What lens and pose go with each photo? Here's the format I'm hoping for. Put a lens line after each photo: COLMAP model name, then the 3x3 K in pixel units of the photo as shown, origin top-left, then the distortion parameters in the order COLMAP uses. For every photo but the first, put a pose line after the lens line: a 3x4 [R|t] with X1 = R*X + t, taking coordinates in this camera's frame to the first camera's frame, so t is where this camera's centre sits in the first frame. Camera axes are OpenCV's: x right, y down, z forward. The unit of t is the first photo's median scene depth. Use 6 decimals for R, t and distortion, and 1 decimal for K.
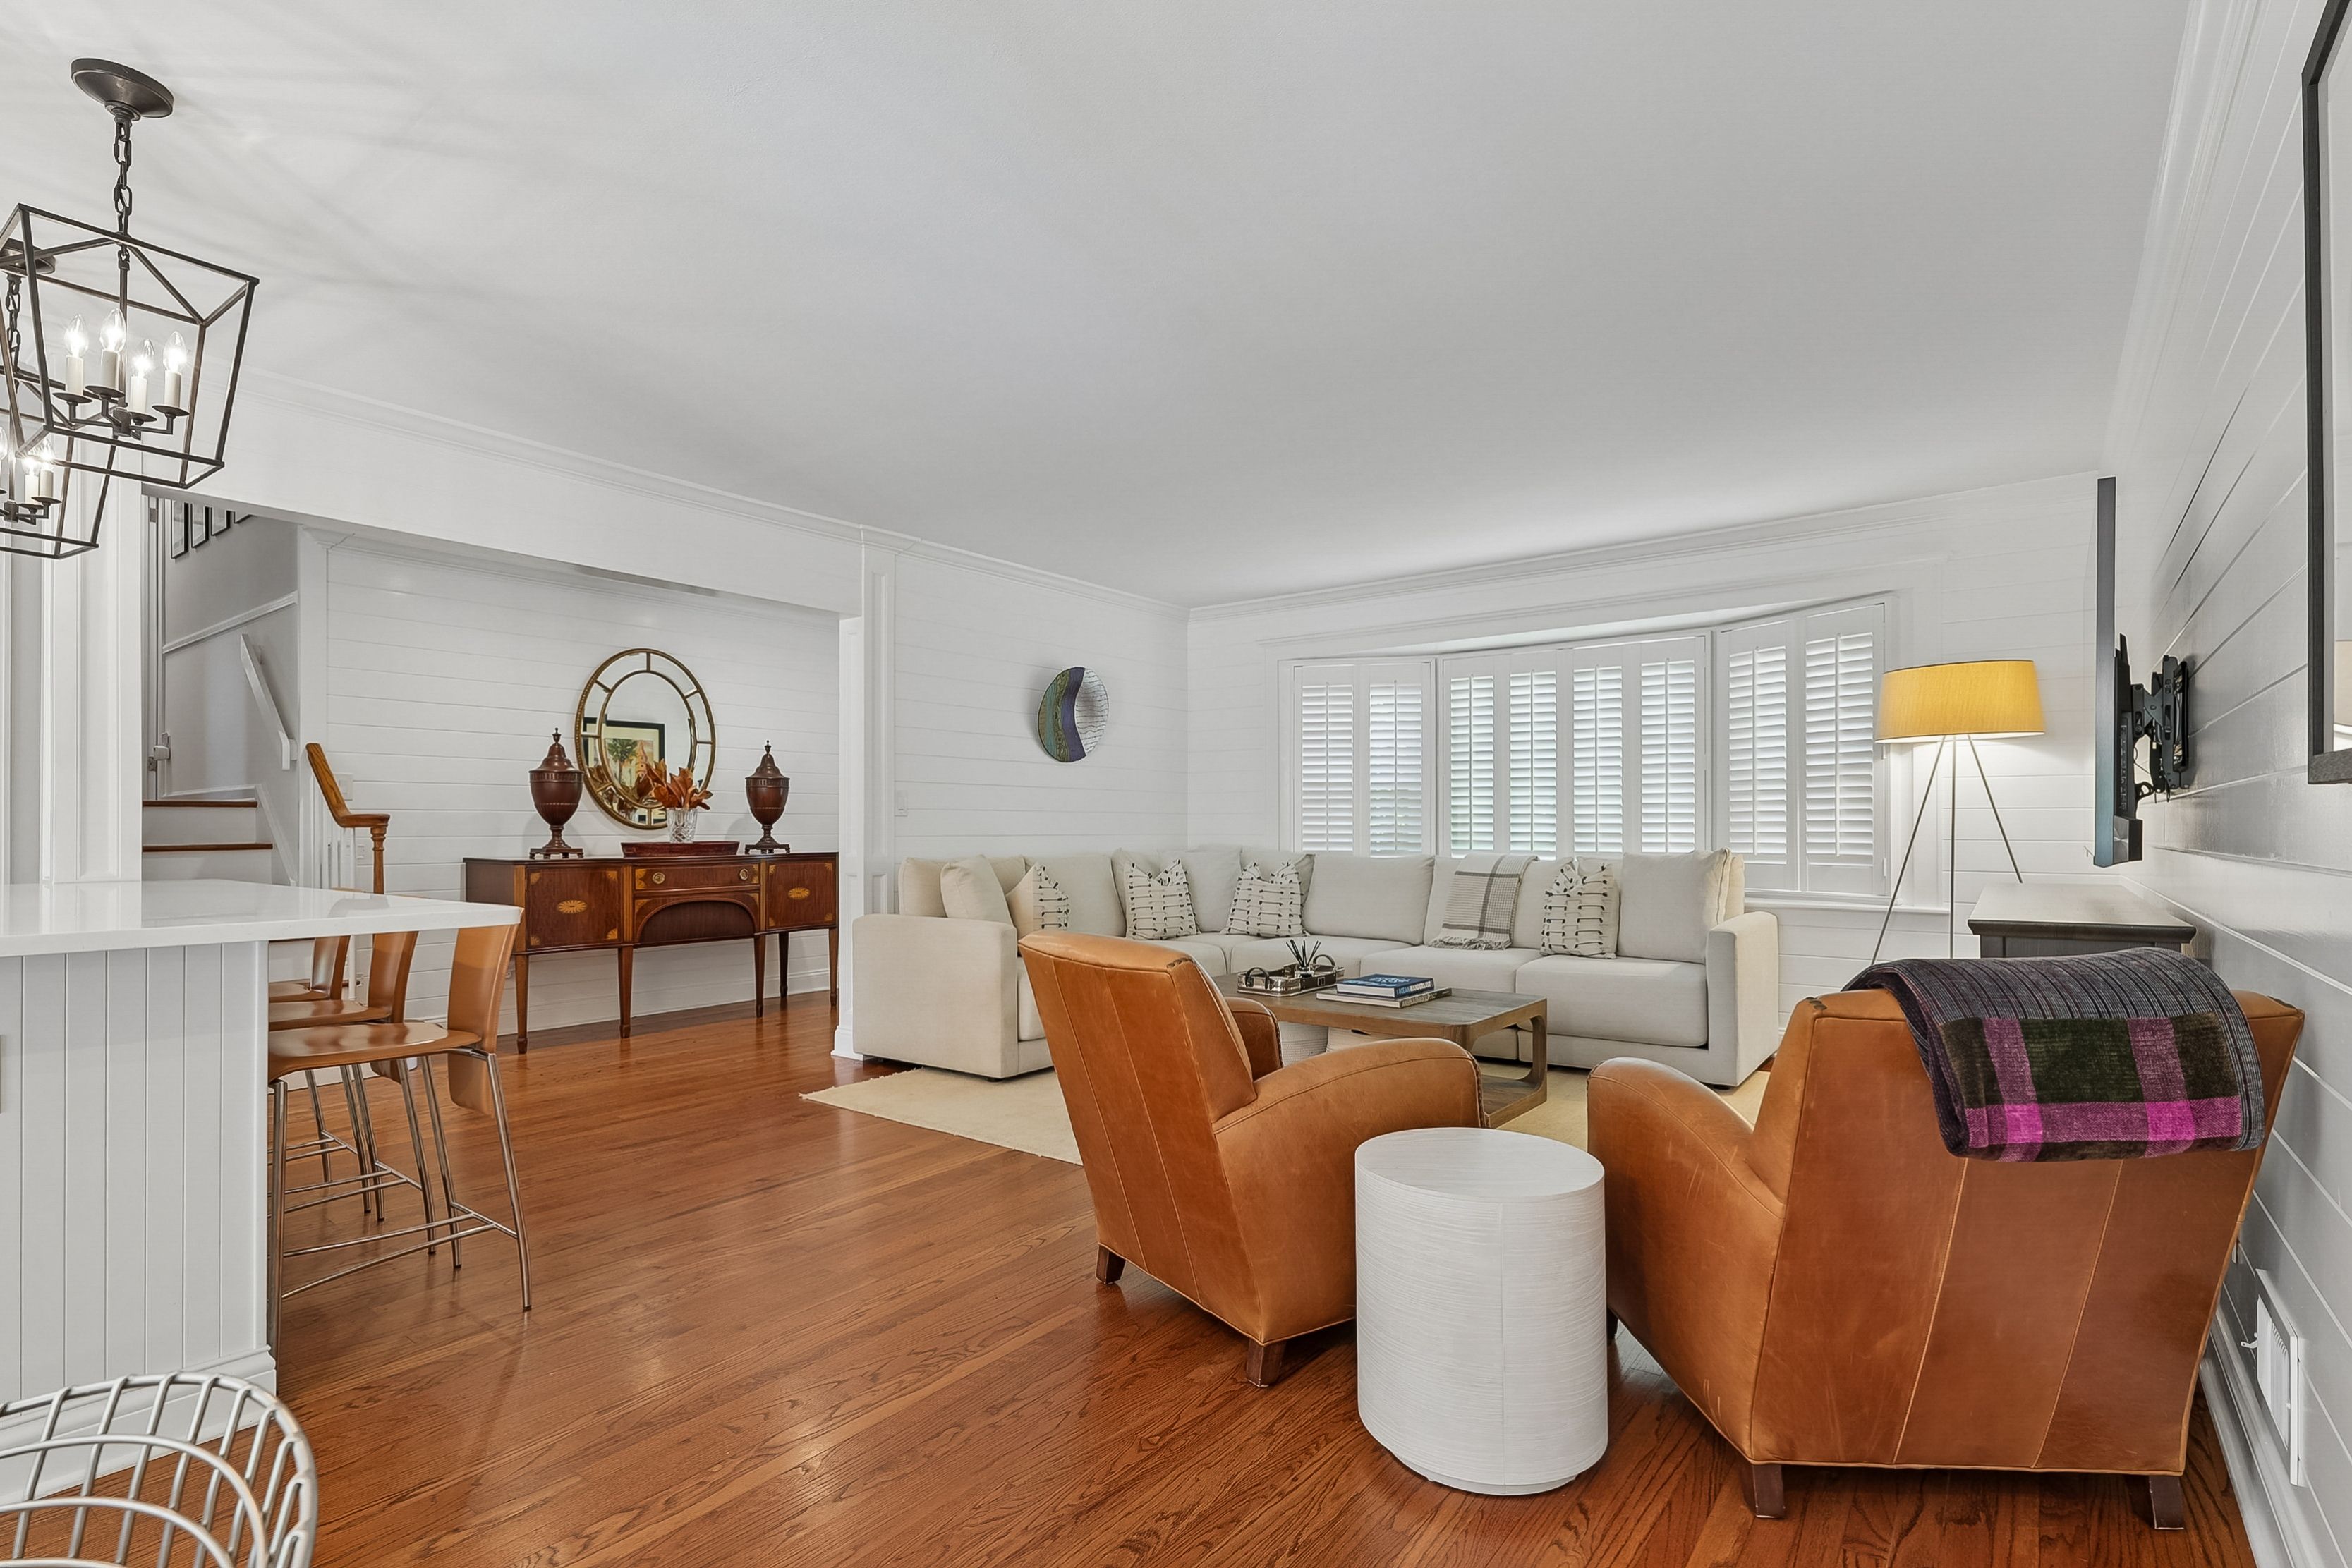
lens RADIAL K [[1137.9, 0, 1148.0], [0, 1137.9, 815.2], [0, 0, 1]] dist [0.000721, -0.000116]
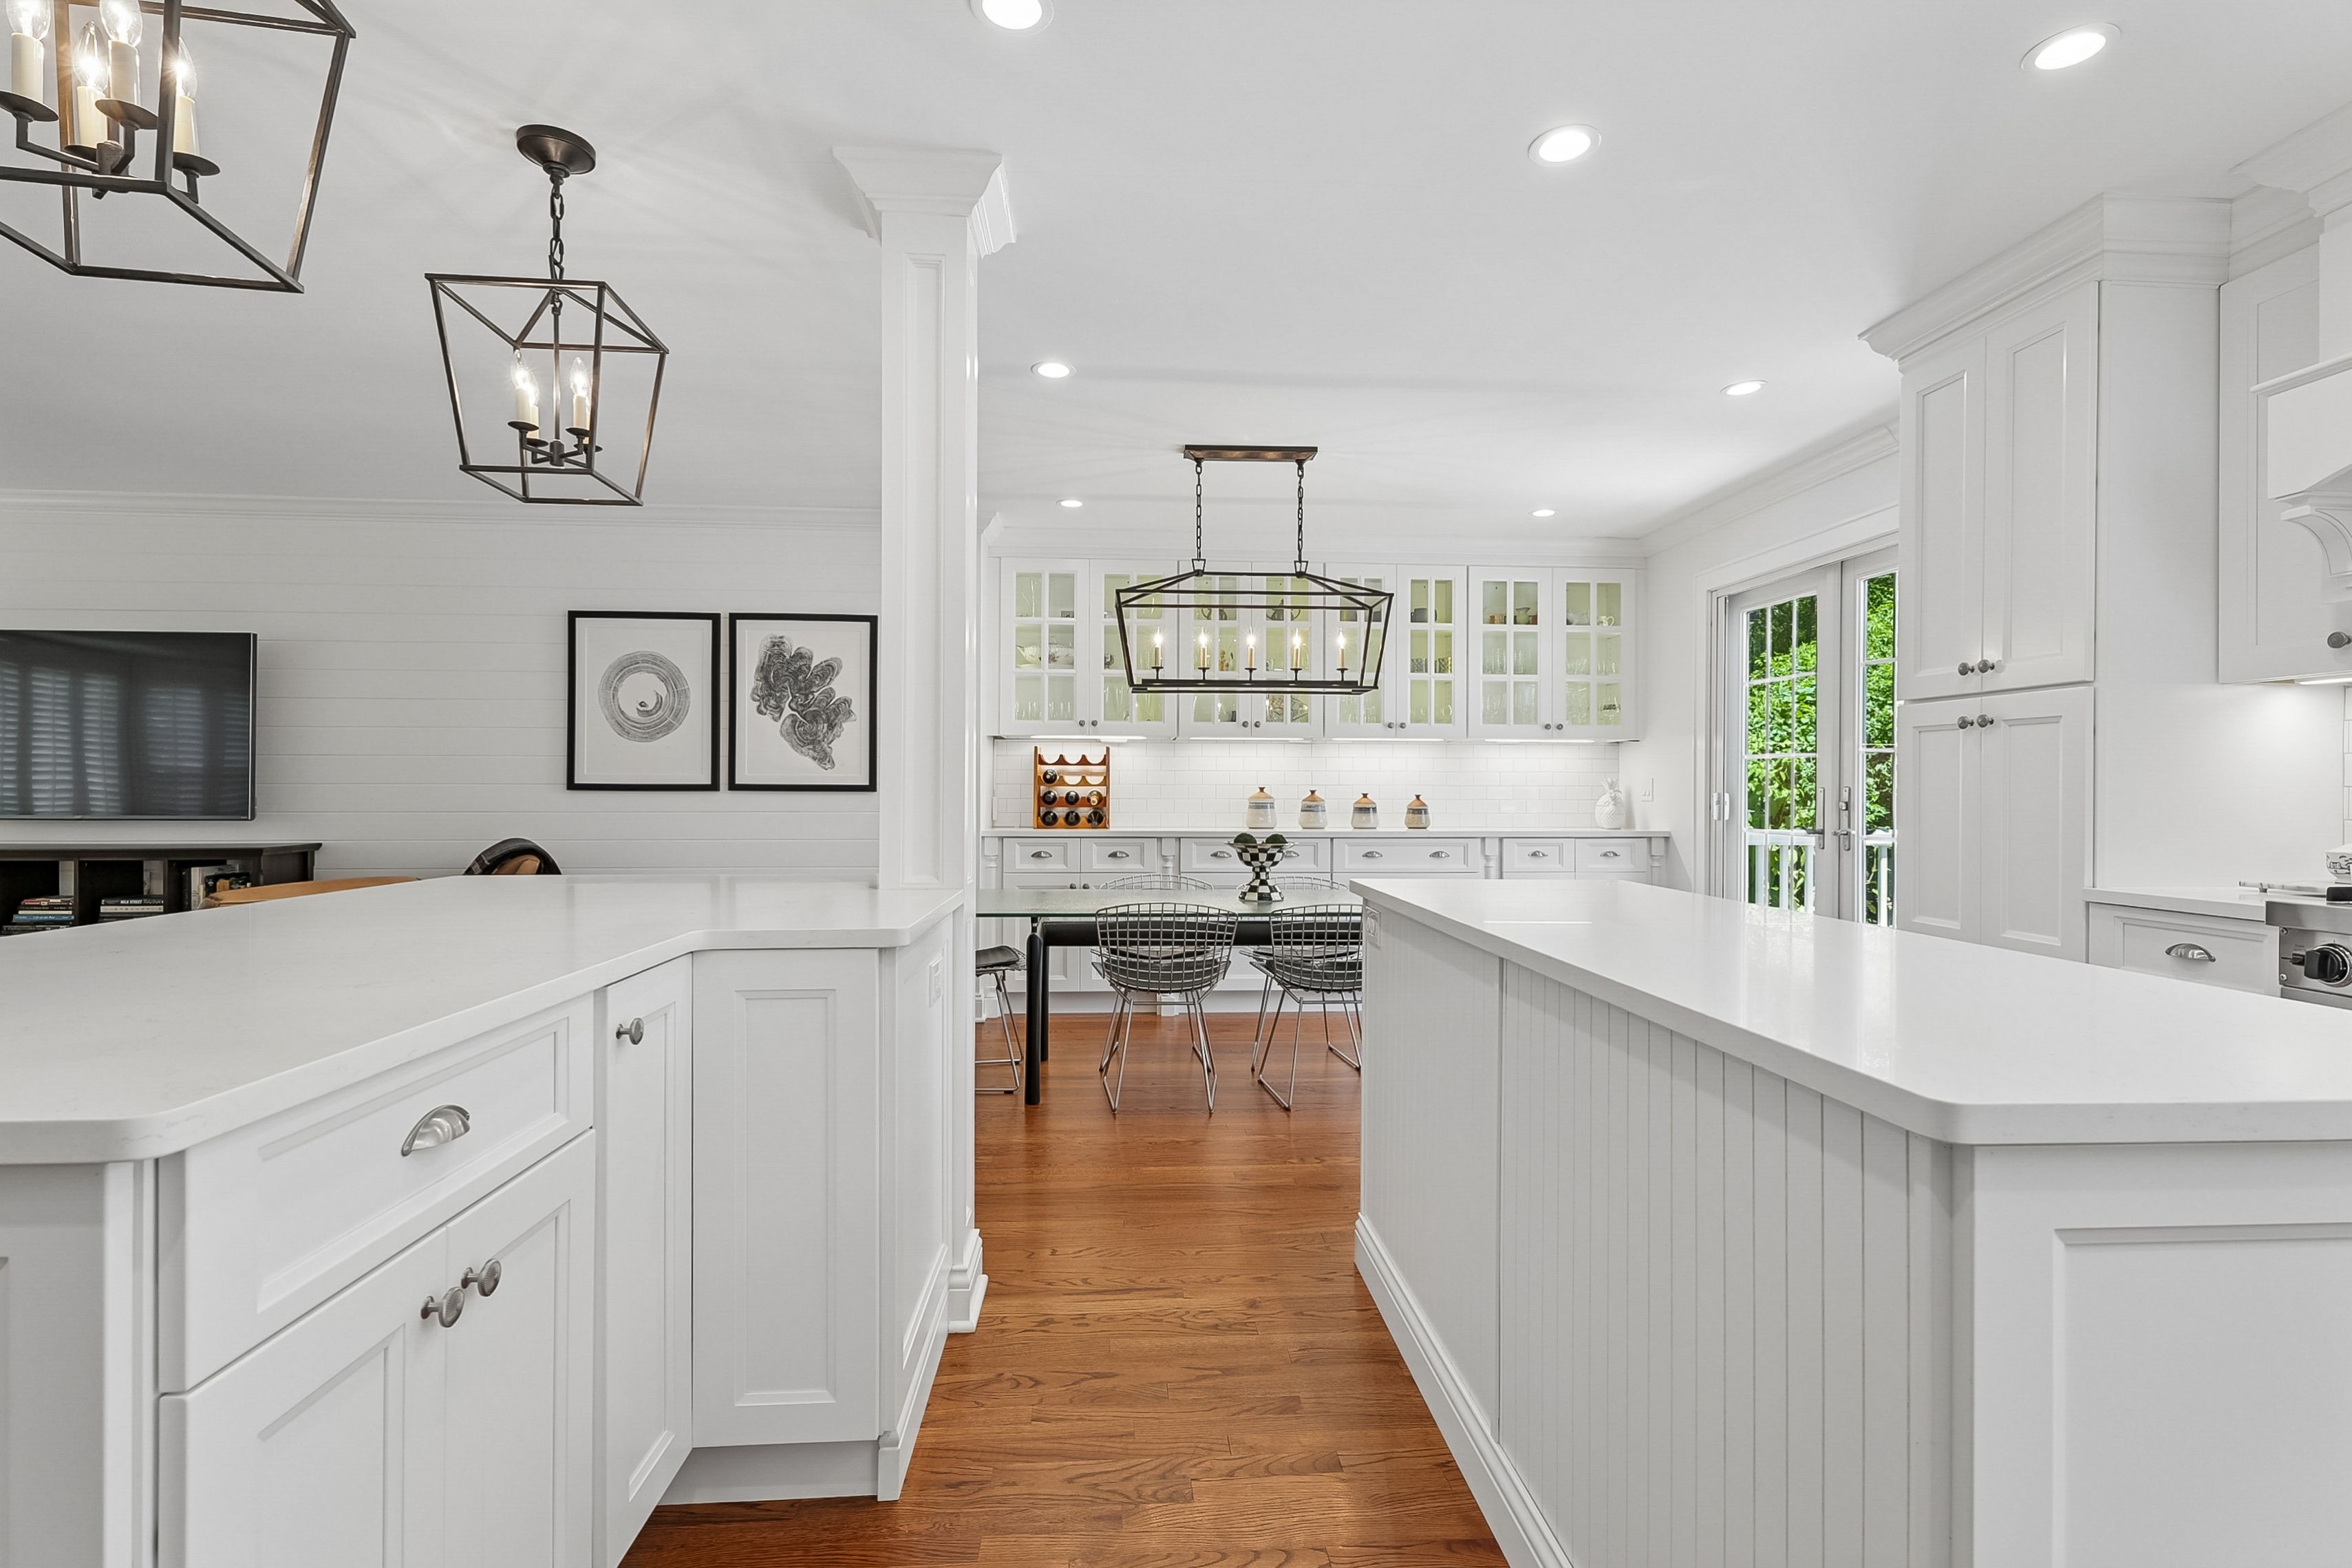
lens RADIAL K [[1088.9, 0, 1190.1], [0, 1088.9, 788.9], [0, 0, 1]] dist [-0.001505, -0.000304]
pose [[-0.664504, -0.000367, 0.747284, -0.712124], [-0.008404, 0.999940, -0.006982, -0.004753], [-0.747237, -0.010920, -0.664468, 0.416428]]
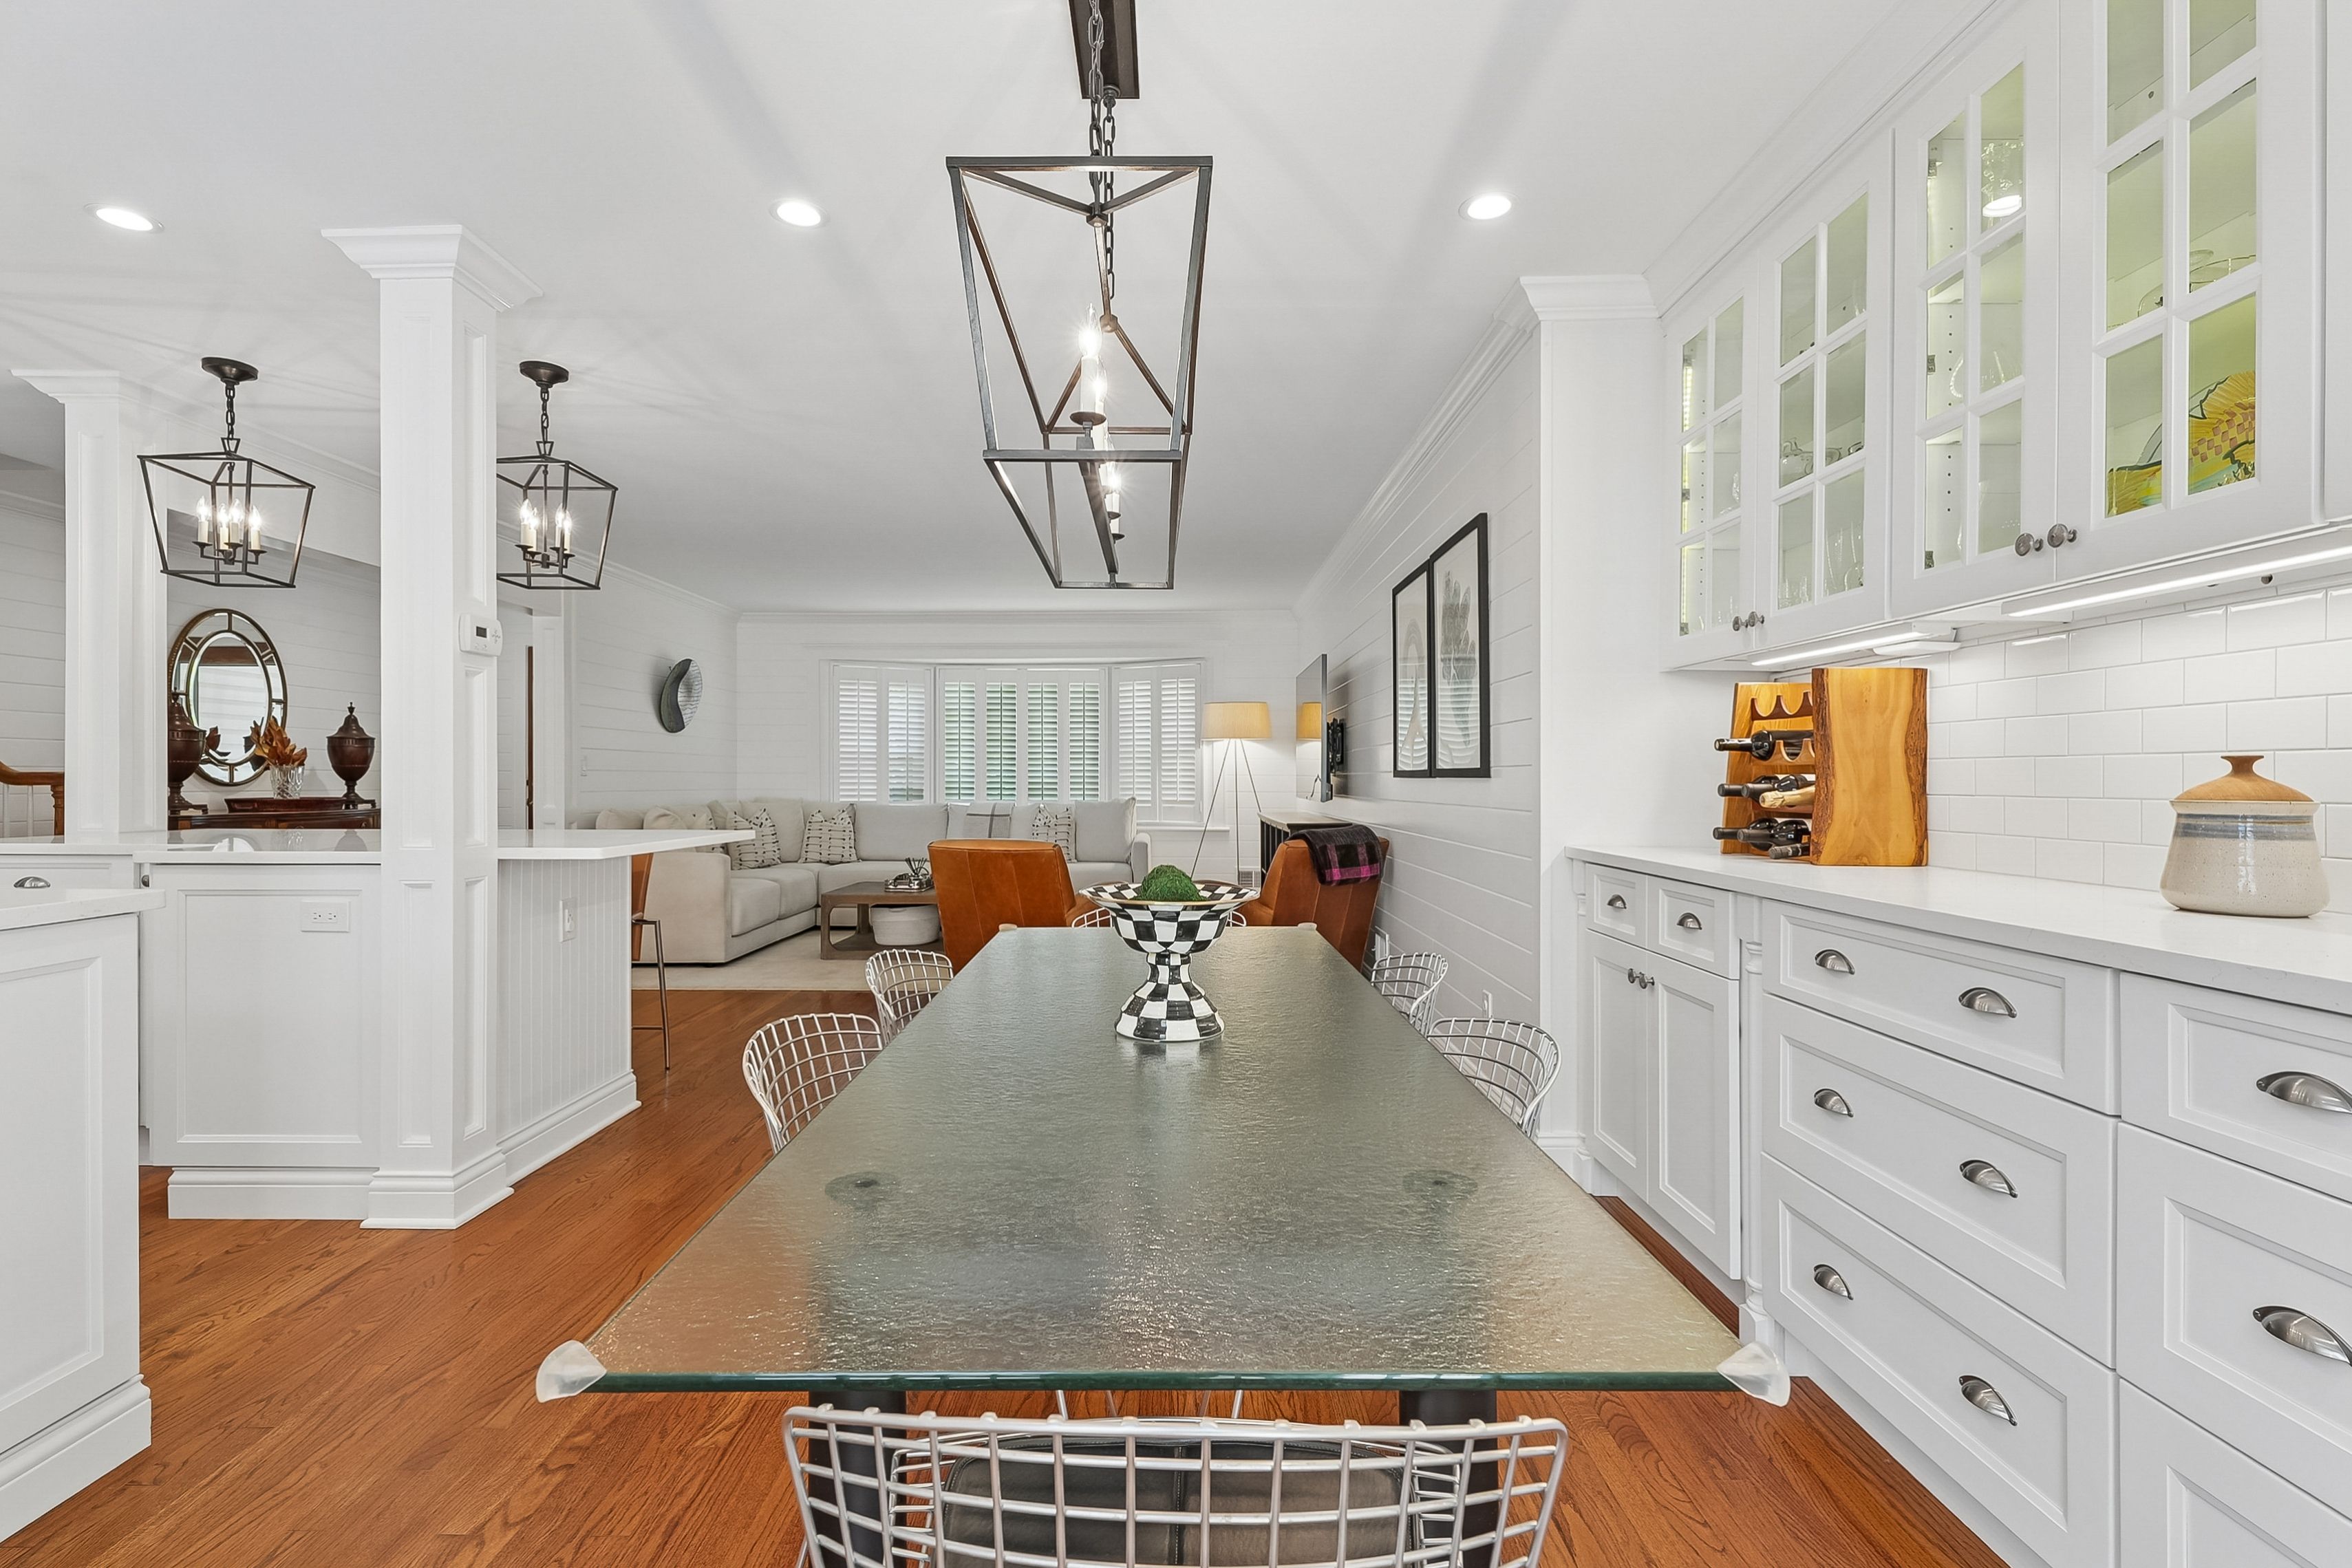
lens RADIAL K [[1100.4, 0, 1165.9], [0, 1100.4, 782.4], [0, 0, 1]] dist [-0.003285, -0.000612]
pose [[0.793594, 0.002014, 0.608444, -0.392856], [-0.009340, 0.999917, 0.008872, -0.007510], [-0.608375, -0.012724, 0.793547, -0.312225]]
